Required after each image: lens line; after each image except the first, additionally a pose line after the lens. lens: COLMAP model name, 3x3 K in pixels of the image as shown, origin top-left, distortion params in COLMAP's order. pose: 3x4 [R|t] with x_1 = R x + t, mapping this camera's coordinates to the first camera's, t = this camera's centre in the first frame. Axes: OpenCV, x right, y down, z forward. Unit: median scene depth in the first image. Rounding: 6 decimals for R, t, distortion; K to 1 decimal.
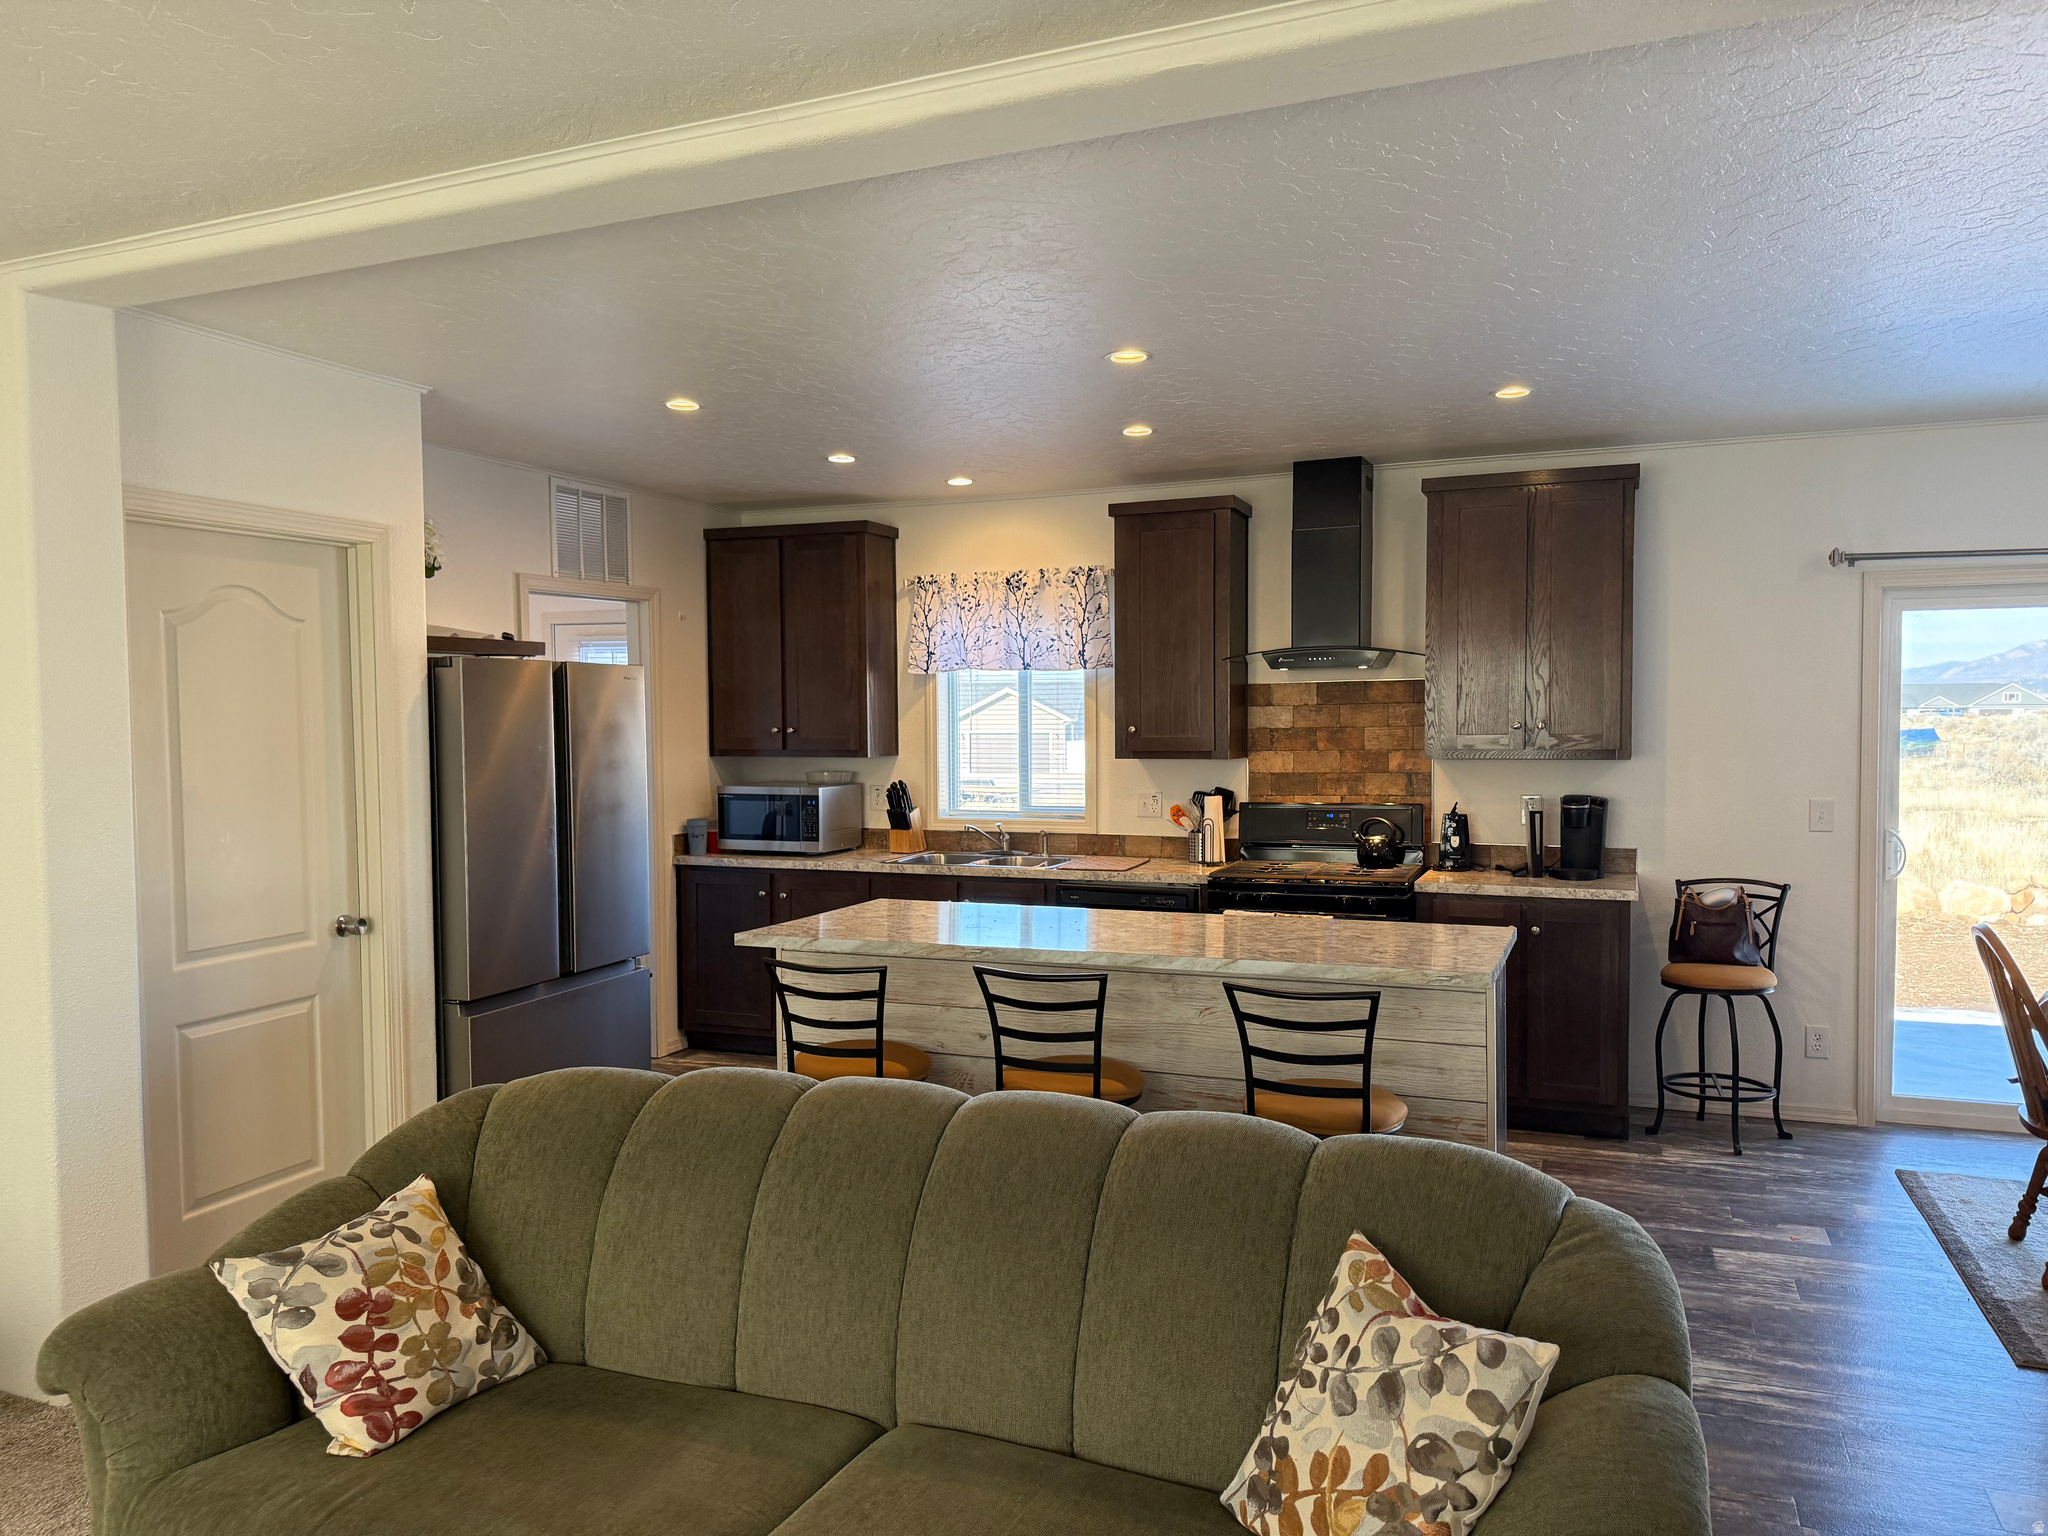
lens RADIAL K [[1440.5, 0, 1019.7], [0, 1440.5, 759.7], [0, 0, 1]] dist [0.041331, -0.044043]
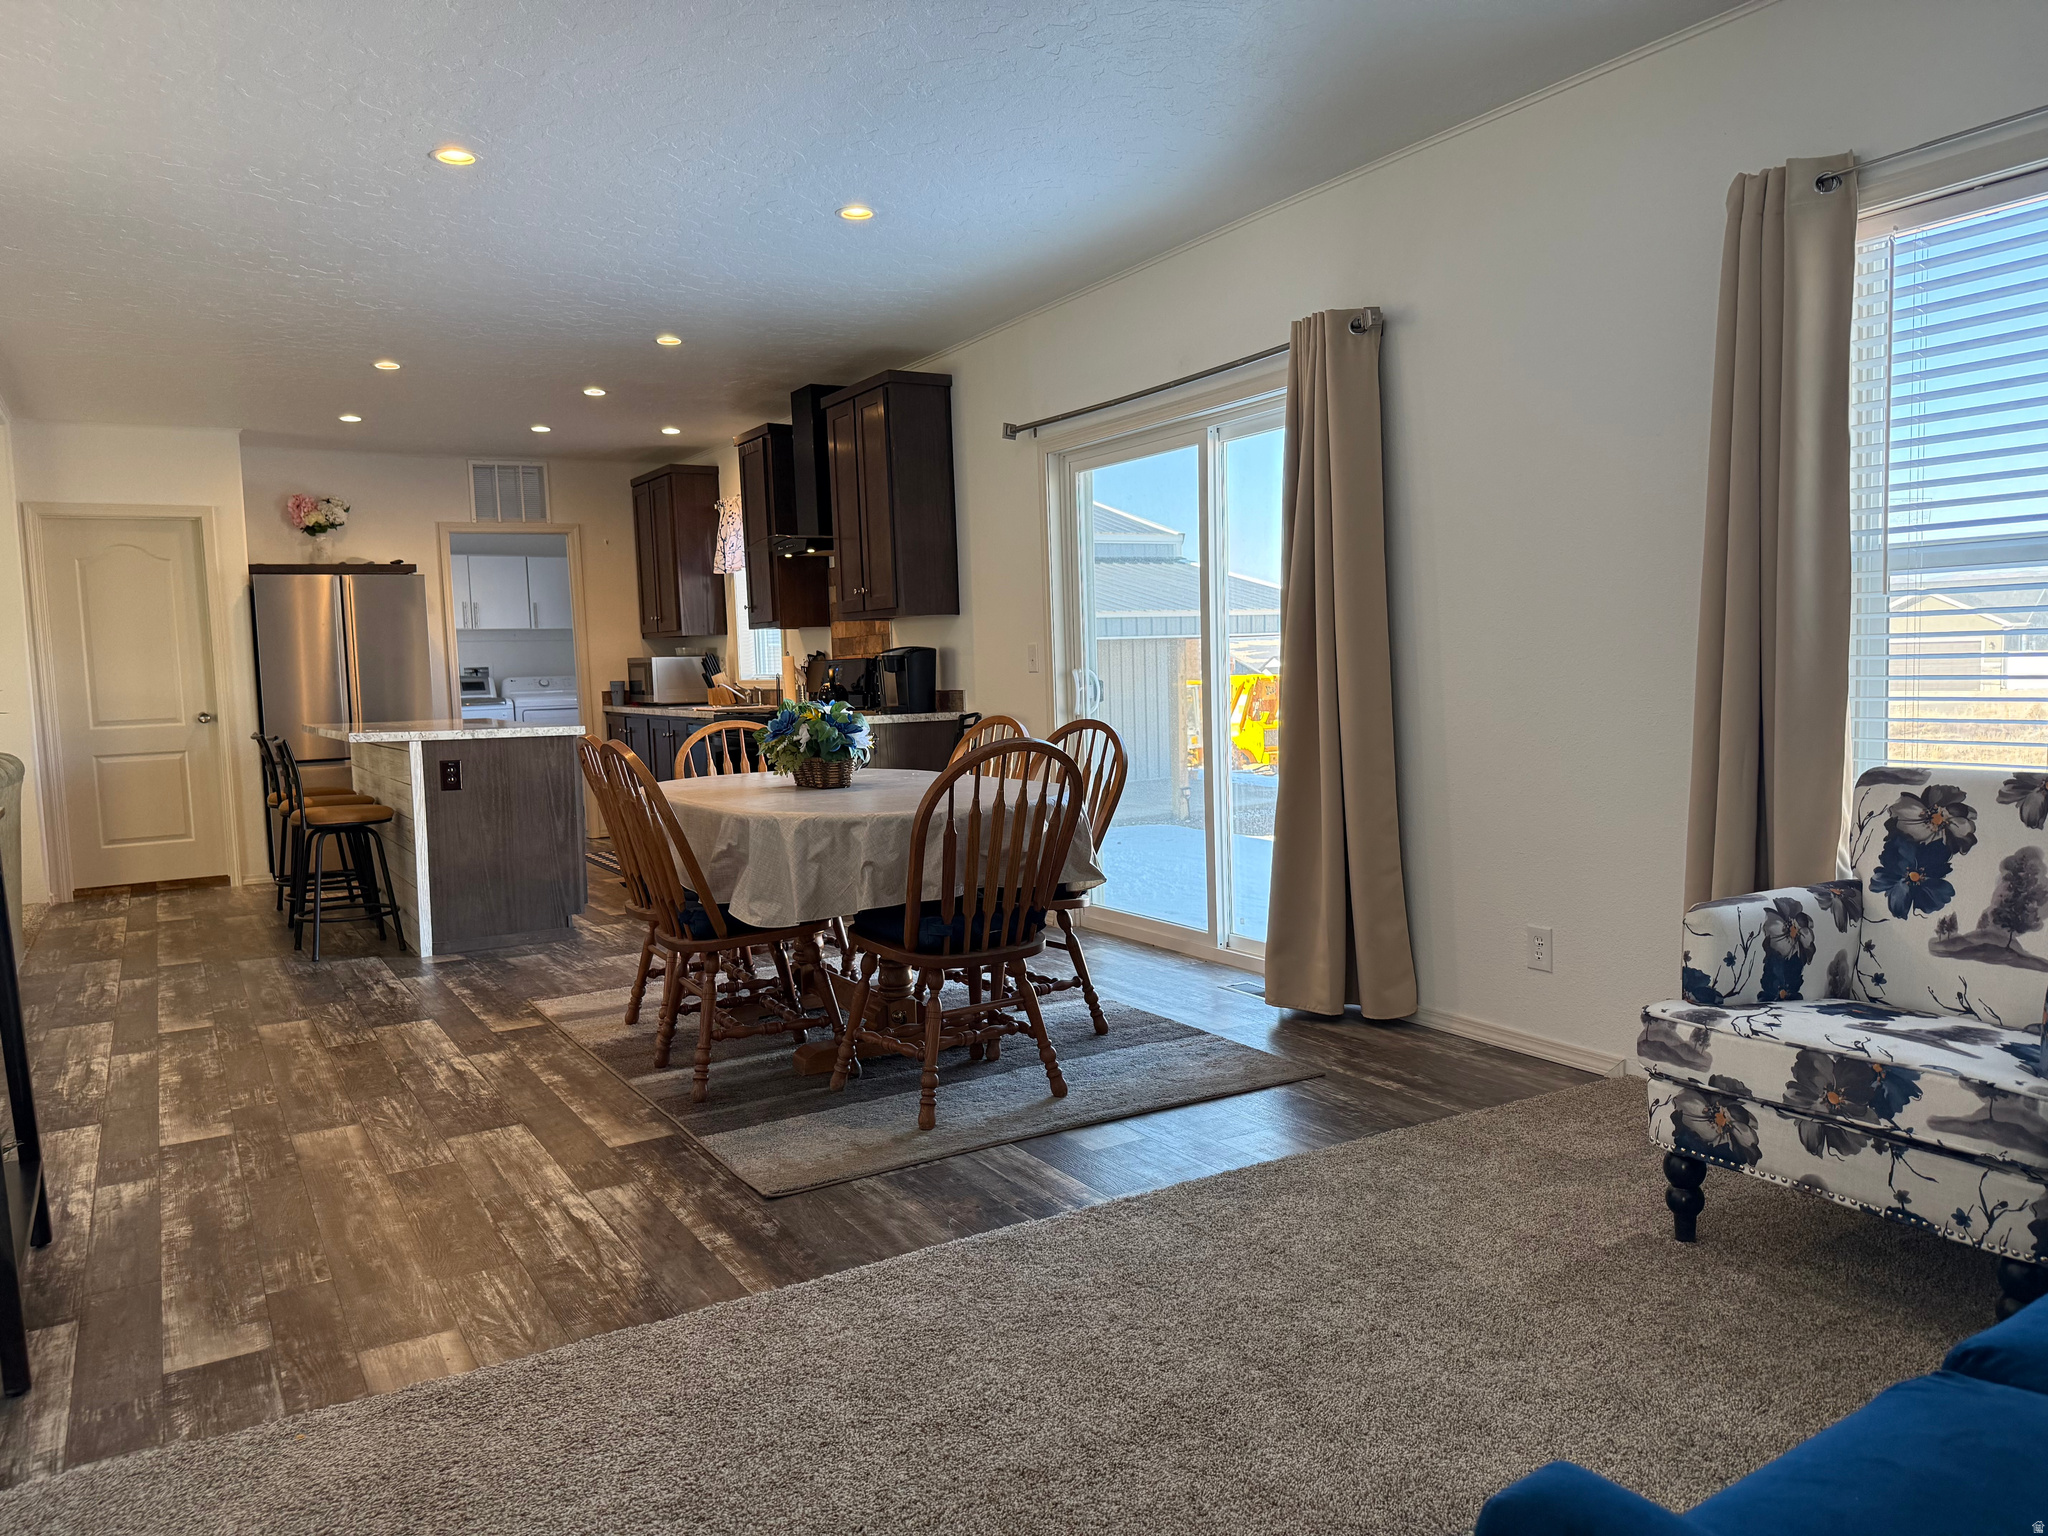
lens RADIAL K [[1440.5, 0, 1021.9], [0, 1440.5, 800.5], [0, 0, 1]] dist [0.041331, -0.044043]
pose [[0.797180, 0.043554, -0.602168, 1.093198], [0.005065, 0.996877, 0.078809, 0.053597], [0.603720, -0.065875, 0.794470, 0.077197]]
